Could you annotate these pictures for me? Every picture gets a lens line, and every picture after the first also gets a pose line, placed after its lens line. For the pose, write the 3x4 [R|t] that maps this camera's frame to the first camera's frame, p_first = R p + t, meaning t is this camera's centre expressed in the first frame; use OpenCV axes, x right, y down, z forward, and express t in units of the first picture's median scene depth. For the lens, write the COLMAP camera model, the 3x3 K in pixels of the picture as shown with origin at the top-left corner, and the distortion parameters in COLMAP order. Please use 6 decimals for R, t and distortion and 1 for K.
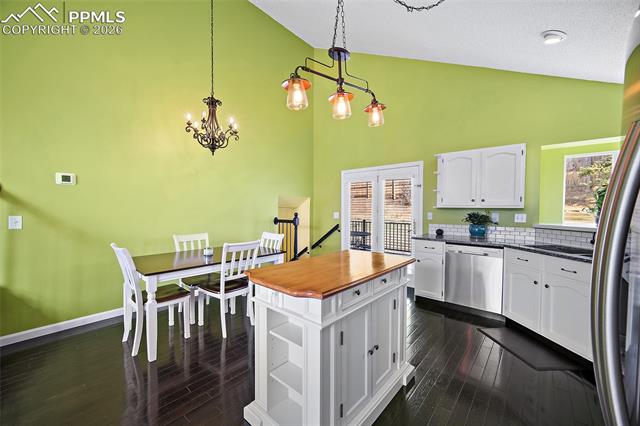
lens RADIAL K [[251.1, 0, 315.9], [0, 251.1, 213.2], [0, 0, 1]] dist [-0.002583, -0.000298]
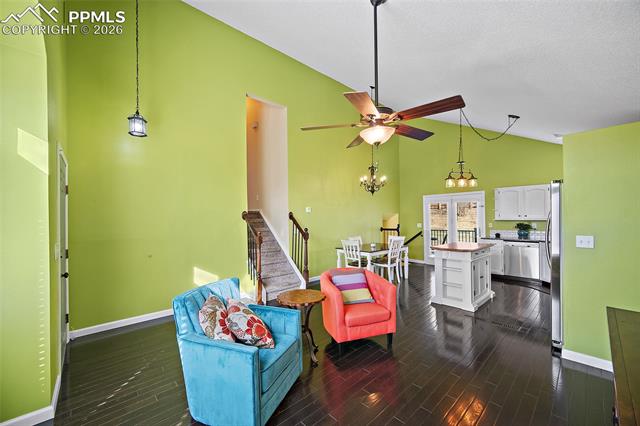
lens RADIAL K [[251.1, 0, 314.1], [0, 251.1, 215.5], [0, 0, 1]] dist [-0.002583, -0.000298]
pose [[0.992675, -0.017890, -0.119481, -0.557185], [0.014504, 0.999470, -0.029152, -0.023802], [0.119940, 0.027206, 0.992408, -0.859477]]
